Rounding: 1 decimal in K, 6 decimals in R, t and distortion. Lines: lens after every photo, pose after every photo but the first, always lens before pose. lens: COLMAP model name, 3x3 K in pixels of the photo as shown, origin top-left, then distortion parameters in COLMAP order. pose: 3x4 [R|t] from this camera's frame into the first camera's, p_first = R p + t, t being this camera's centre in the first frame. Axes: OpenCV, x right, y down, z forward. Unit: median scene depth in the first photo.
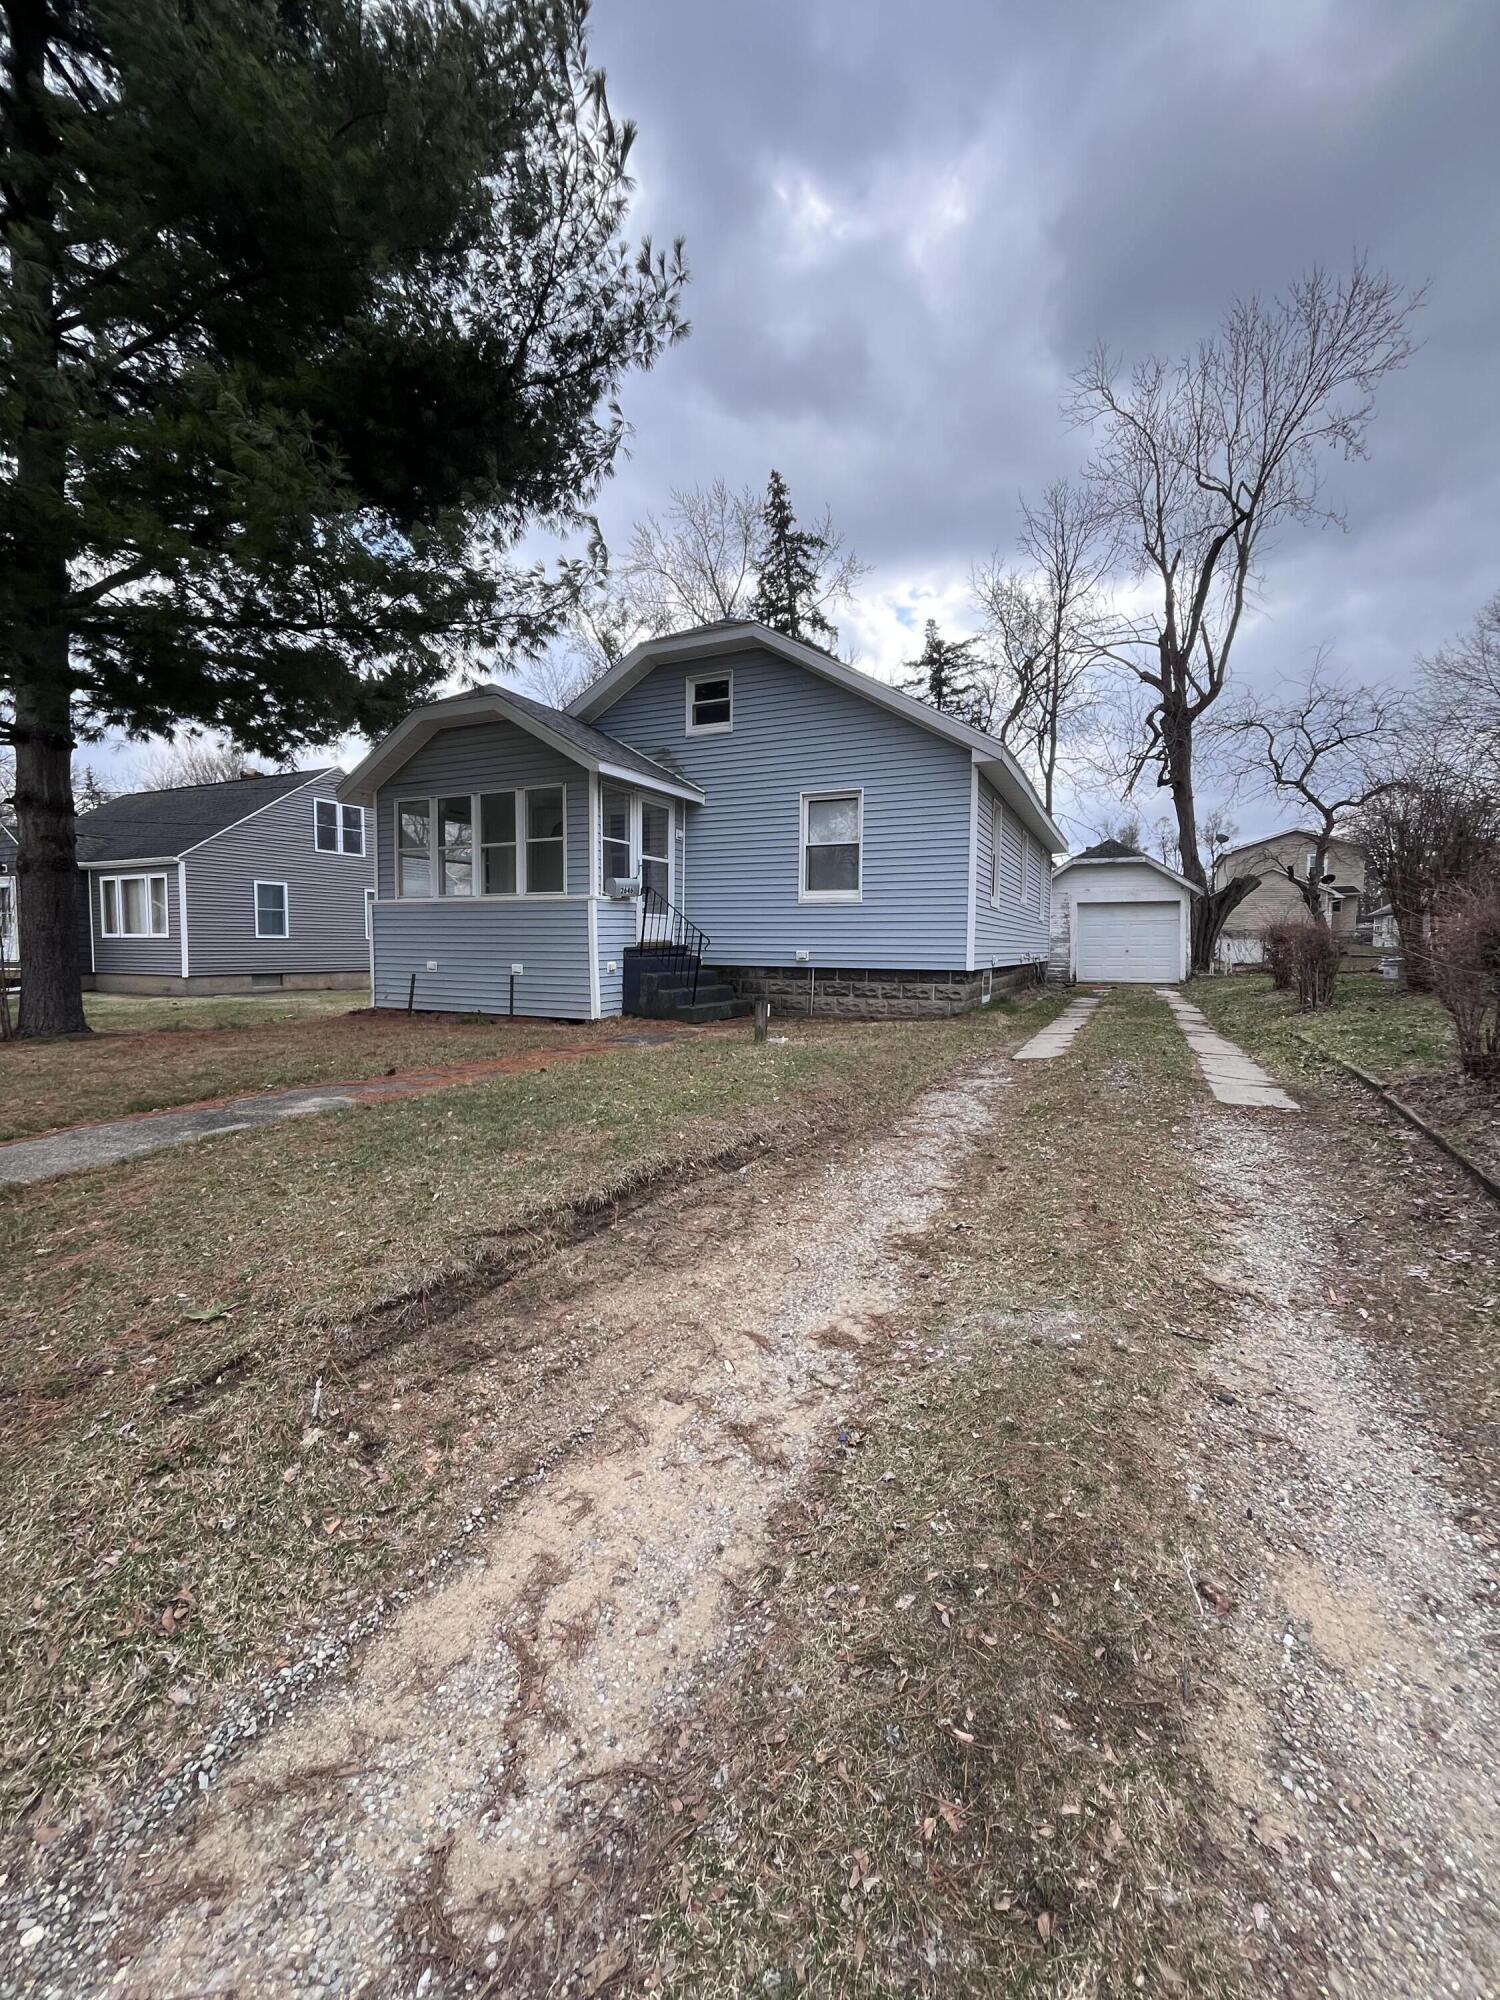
lens RADIAL K [[807.8, 0, 750.0], [0, 807.8, 1000.0], [0, 0, 1]] dist [-0.000987, 0.000849]
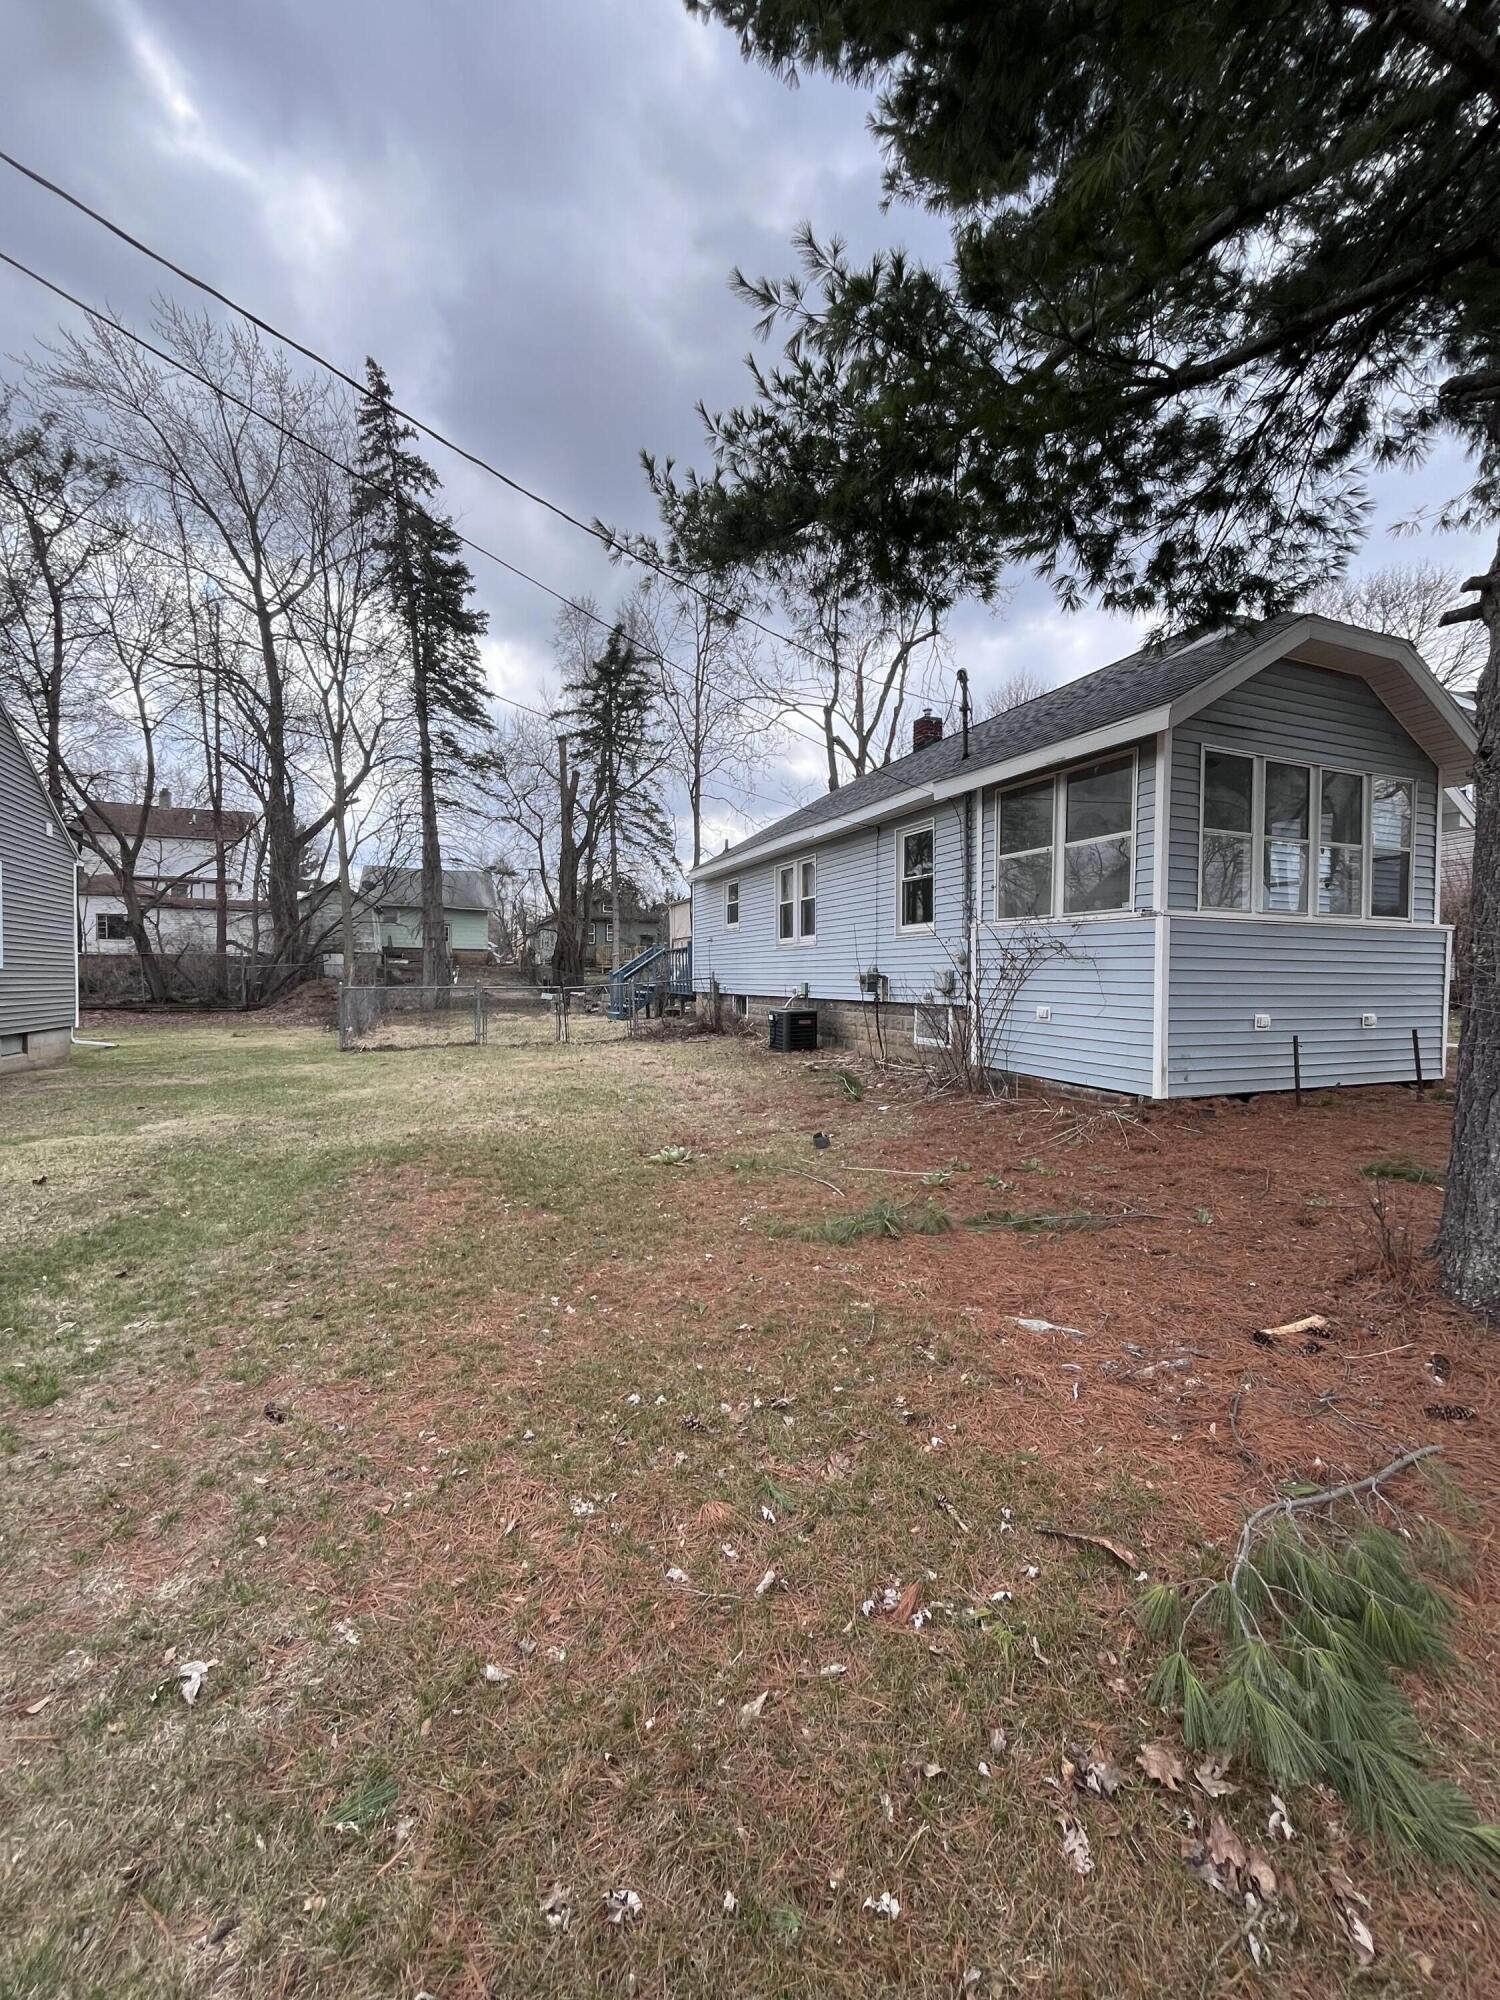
lens RADIAL K [[807.8, 0, 750.0], [0, 807.8, 1000.0], [0, 0, 1]] dist [-0.000987, 0.000849]
pose [[0.664219, -0.025889, 0.747089, -1.163990], [0.049542, 0.998727, -0.009437, -0.073931], [-0.745894, 0.043281, 0.664657, 0.902393]]
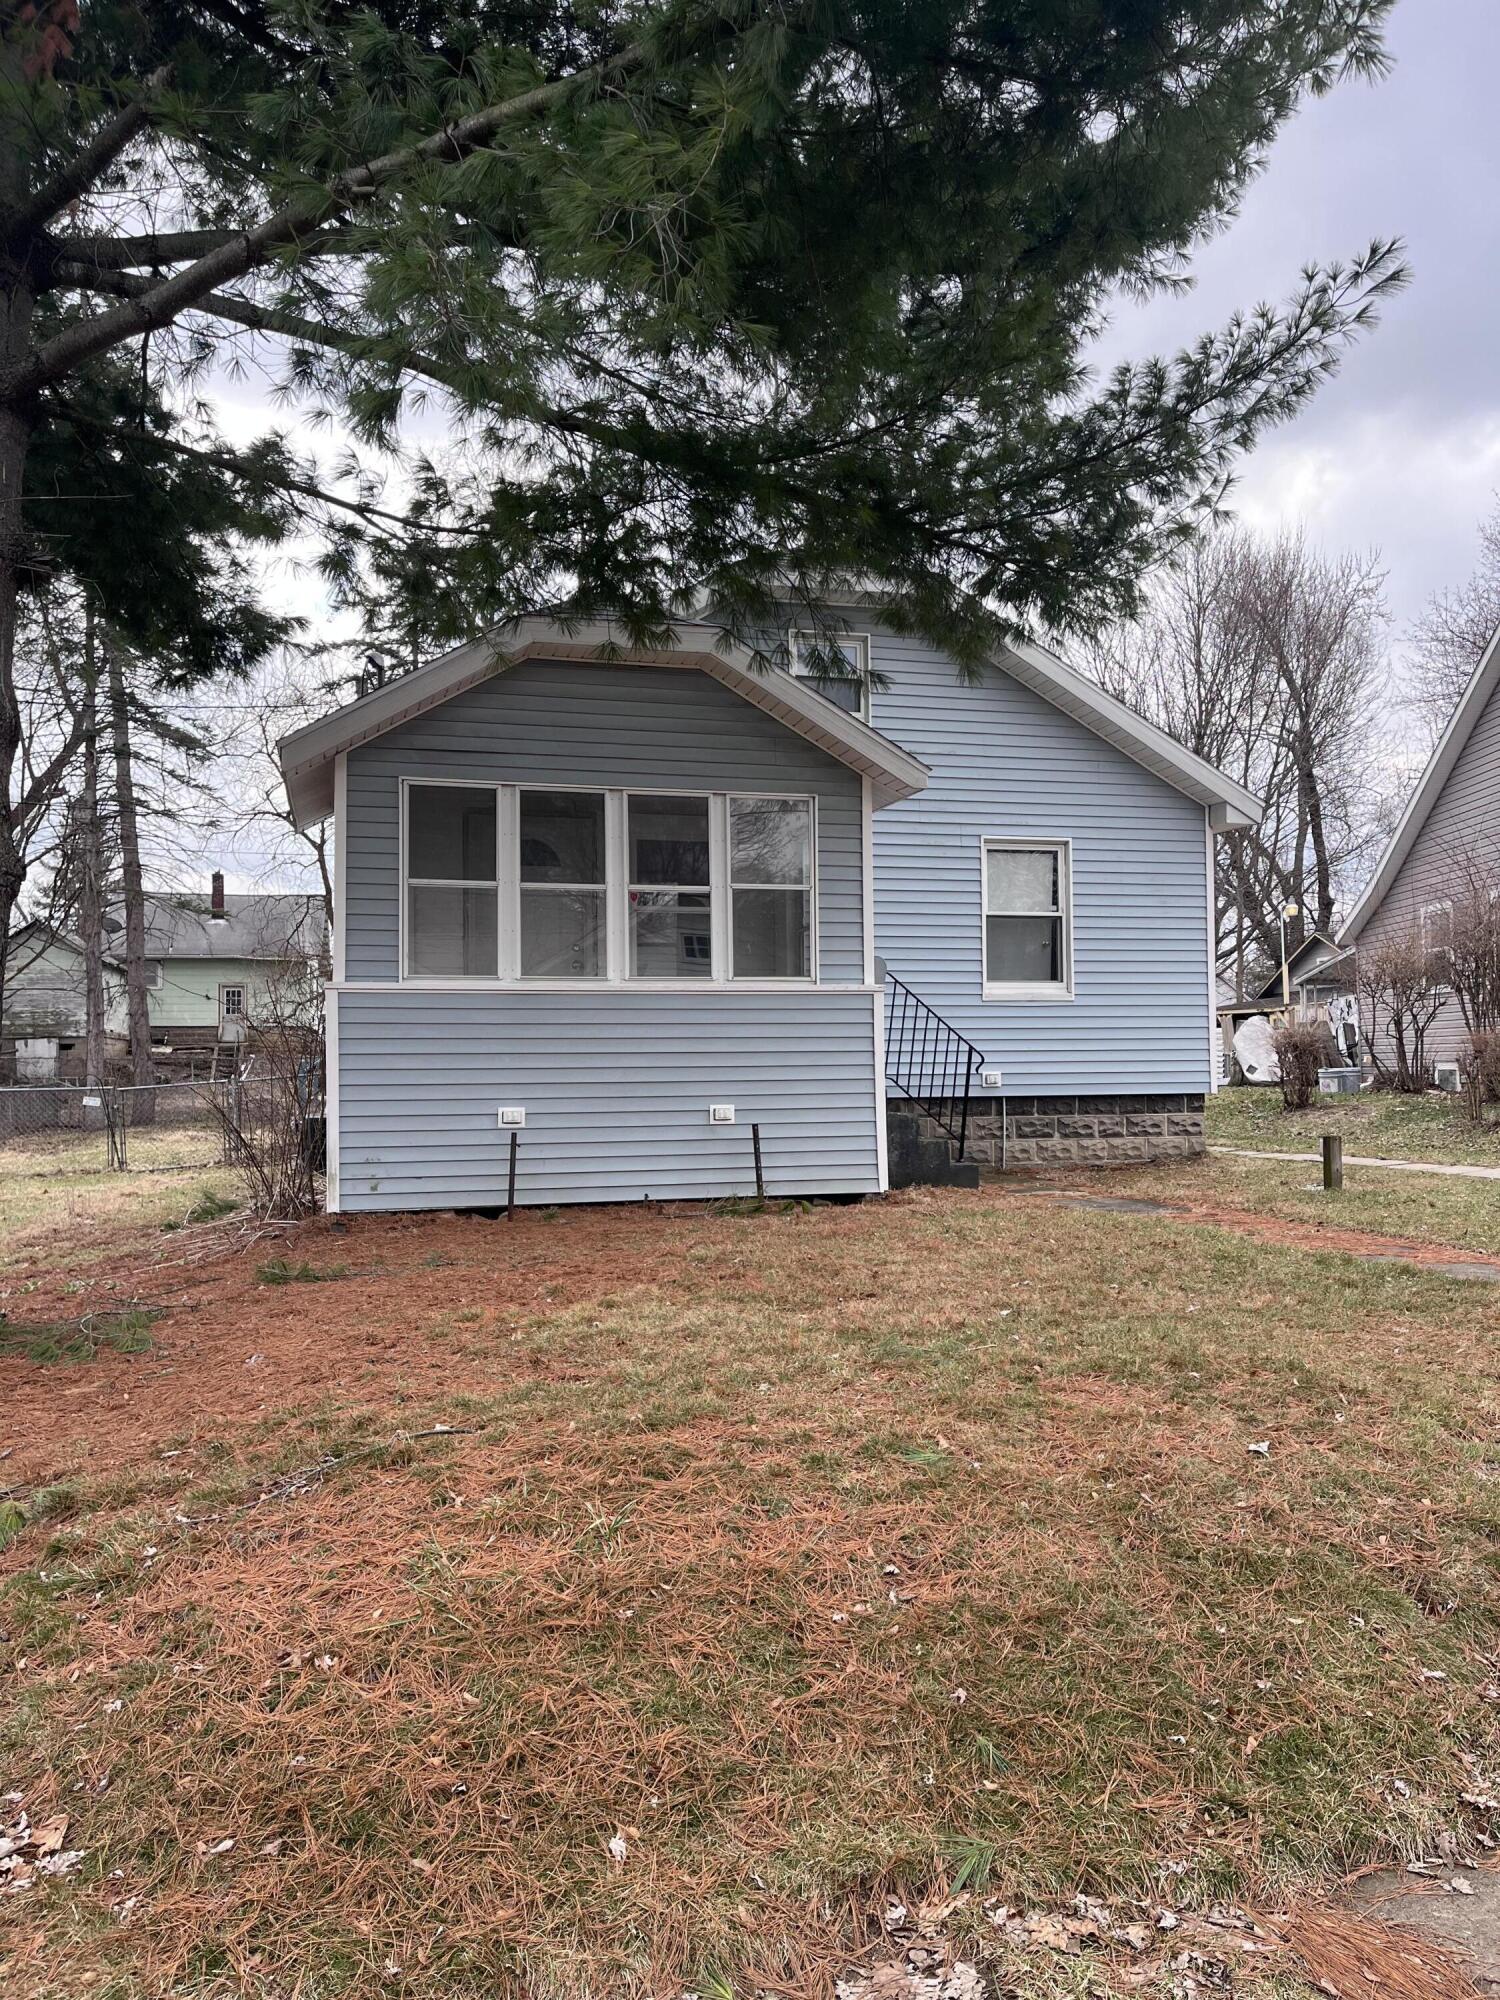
lens RADIAL K [[1500.3, 0, 750.0], [0, 1500.3, 1000.0], [0, 0, 1]] dist [0.094702, 0.000316]
pose [[0.756045, 0.011195, 0.654423, -0.913530], [0.061161, 0.994271, -0.087667, -0.024053], [-0.651655, 0.106305, 0.751029, 0.203519]]
